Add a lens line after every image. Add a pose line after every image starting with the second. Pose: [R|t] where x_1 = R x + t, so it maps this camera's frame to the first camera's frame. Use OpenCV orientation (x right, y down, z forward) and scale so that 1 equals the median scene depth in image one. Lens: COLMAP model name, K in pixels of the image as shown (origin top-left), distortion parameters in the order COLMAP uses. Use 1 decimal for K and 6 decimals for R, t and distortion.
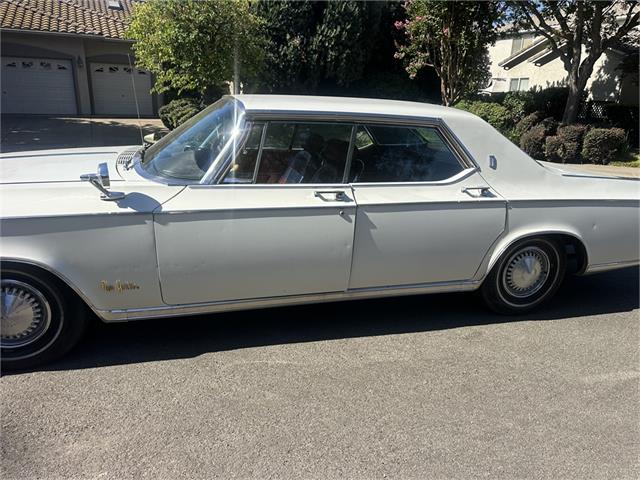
lens RADIAL K [[462.7, 0, 320.0], [0, 462.7, 240.0], [0, 0, 1]] dist [0.053088, -0.066863]
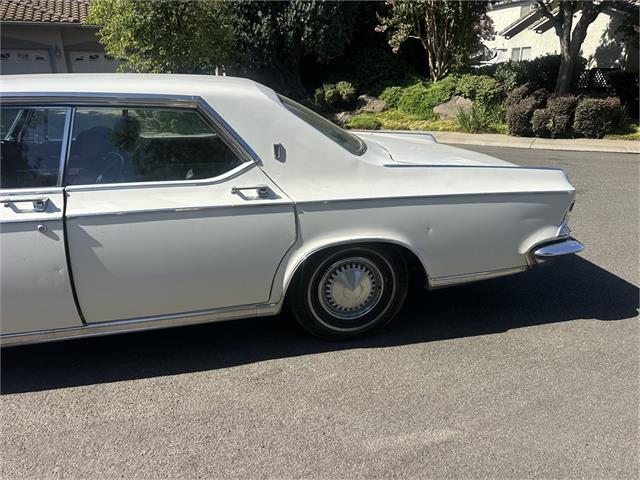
lens RADIAL K [[462.7, 0, 314.7], [0, 462.7, 241.9], [0, 0, 1]] dist [0.053088, -0.066863]
pose [[0.998351, -0.024386, -0.051976, 0.093040], [0.026503, 0.998830, 0.040454, -0.009747], [0.050929, -0.041764, 0.997829, 0.046565]]
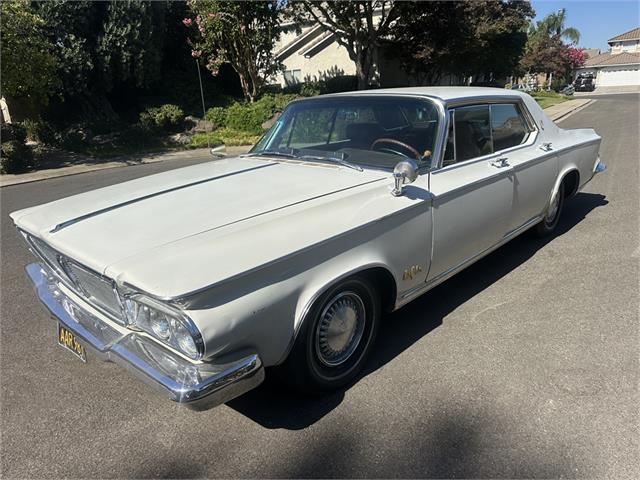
lens RADIAL K [[462.7, 0, 312.0], [0, 462.7, 251.2], [0, 0, 1]] dist [0.053088, -0.066863]
pose [[0.855391, -0.238995, 0.459551, -0.182316], [0.226802, 0.970438, 0.082527, -0.015036], [-0.465690, 0.033634, 0.884309, 0.025117]]
